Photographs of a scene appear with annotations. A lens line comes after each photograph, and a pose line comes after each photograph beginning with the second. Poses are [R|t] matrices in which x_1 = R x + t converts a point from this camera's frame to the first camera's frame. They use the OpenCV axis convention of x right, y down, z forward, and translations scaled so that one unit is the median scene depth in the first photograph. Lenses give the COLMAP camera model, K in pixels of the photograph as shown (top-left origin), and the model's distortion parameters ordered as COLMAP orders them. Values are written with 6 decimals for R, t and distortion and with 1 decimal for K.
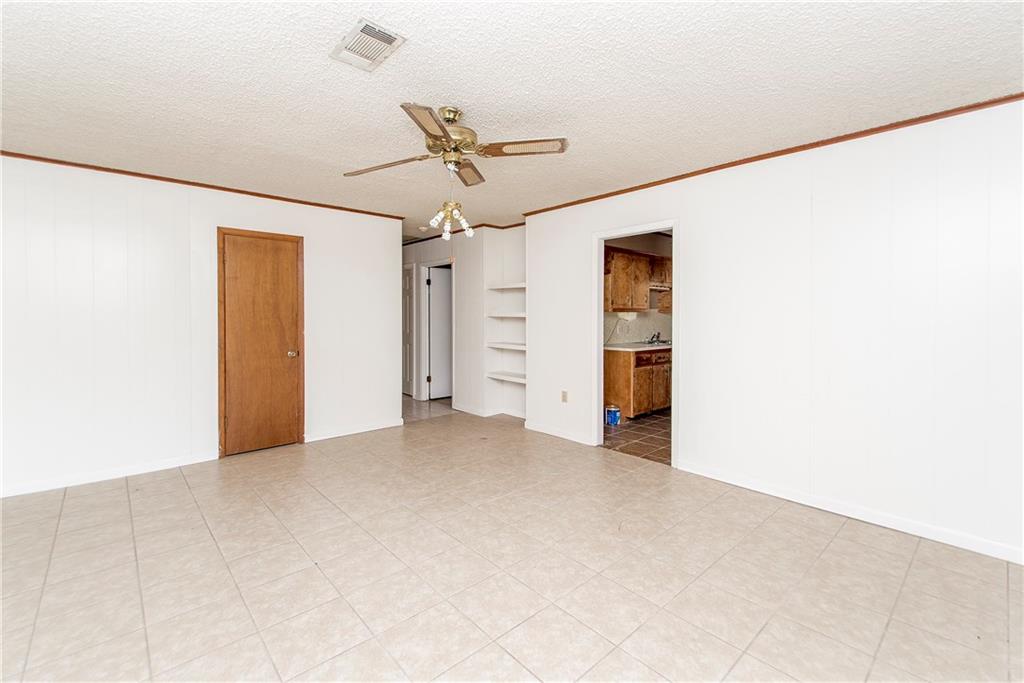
lens RADIAL K [[443.0, 0, 503.1], [0, 443.0, 317.1], [0, 0, 1]] dist [-0.000639, -0.000071]
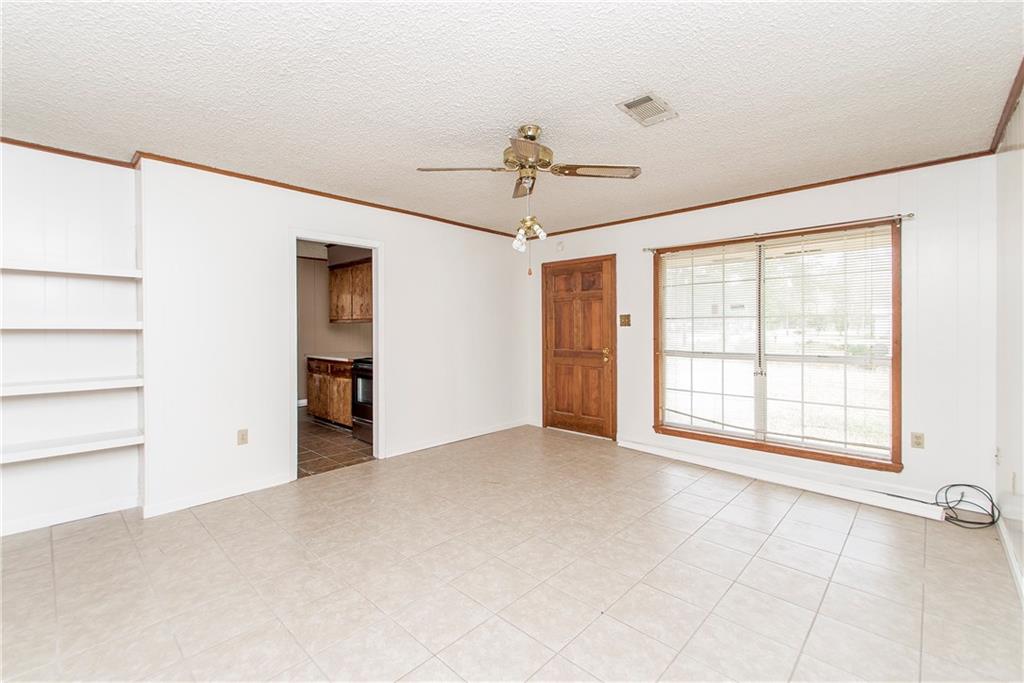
lens RADIAL K [[446.4, 0, 522.8], [0, 446.4, 344.5], [0, 0, 1]] dist [0.014221, 0.000231]
pose [[-0.094893, -0.048170, 0.994321, -0.788530], [0.016704, 0.998611, 0.049972, 0.001347], [-0.995347, 0.021352, -0.093957, 0.779340]]
